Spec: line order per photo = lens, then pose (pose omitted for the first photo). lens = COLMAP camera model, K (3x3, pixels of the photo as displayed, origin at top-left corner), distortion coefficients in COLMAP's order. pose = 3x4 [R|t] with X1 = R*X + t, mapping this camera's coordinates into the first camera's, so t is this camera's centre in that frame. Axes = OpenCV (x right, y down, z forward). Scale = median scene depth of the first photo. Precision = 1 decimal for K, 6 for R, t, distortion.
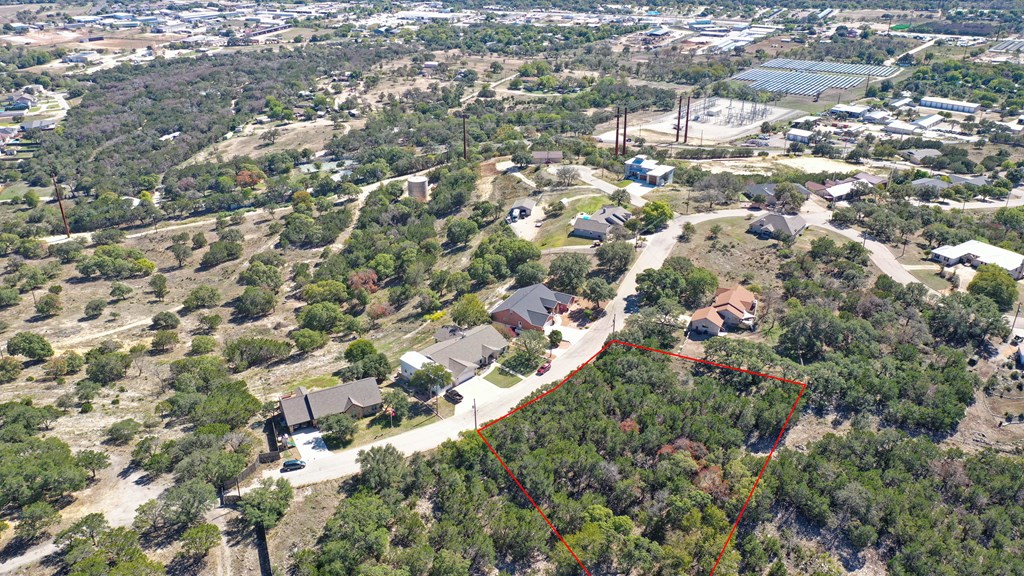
lens RADIAL K [[813.1, 0, 512.7], [0, 813.1, 288.5], [0, 0, 1]] dist [0.002489, -0.006001]
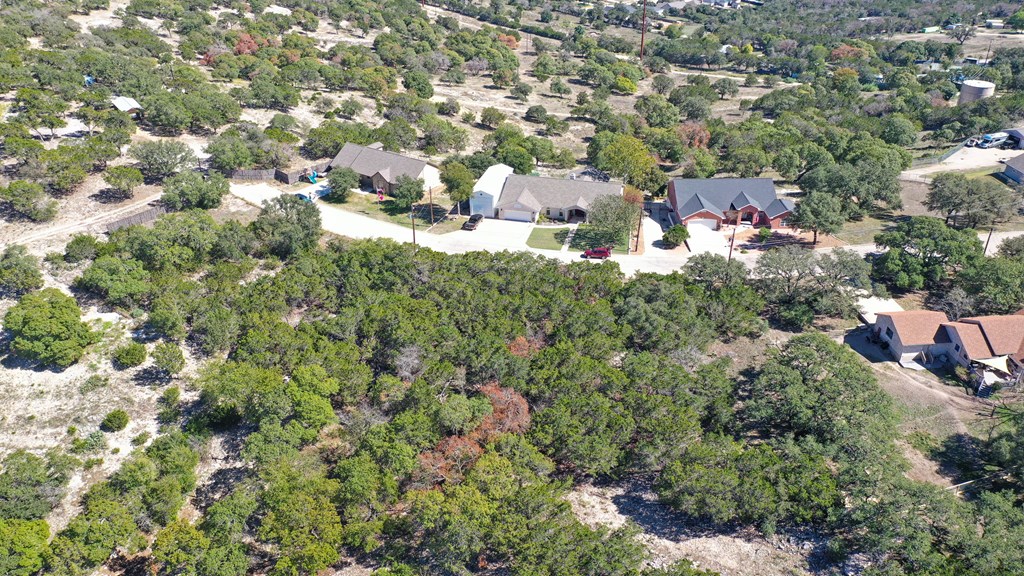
lens RADIAL K [[813.1, 0, 509.9], [0, 813.1, 288.9], [0, 0, 1]] dist [0.002489, -0.006001]
pose [[0.482158, 0.425716, -0.765696, 0.183774], [-0.371480, 0.890884, 0.261398, -0.008008], [0.793427, 0.158406, 0.587692, 0.195754]]
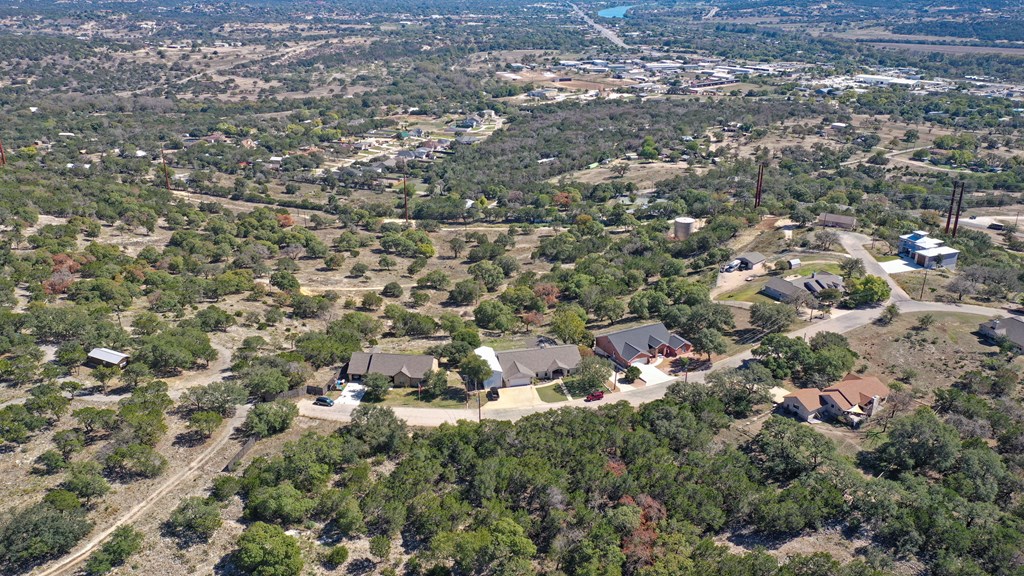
lens RADIAL K [[813.1, 0, 511.6], [0, 813.1, 284.9], [0, 0, 1]] dist [0.002489, -0.006001]
pose [[0.827561, 0.199252, -0.524825, 0.155004], [-0.237181, 0.971452, -0.005179, -0.001259], [0.508811, 0.128764, 0.851194, 0.034537]]
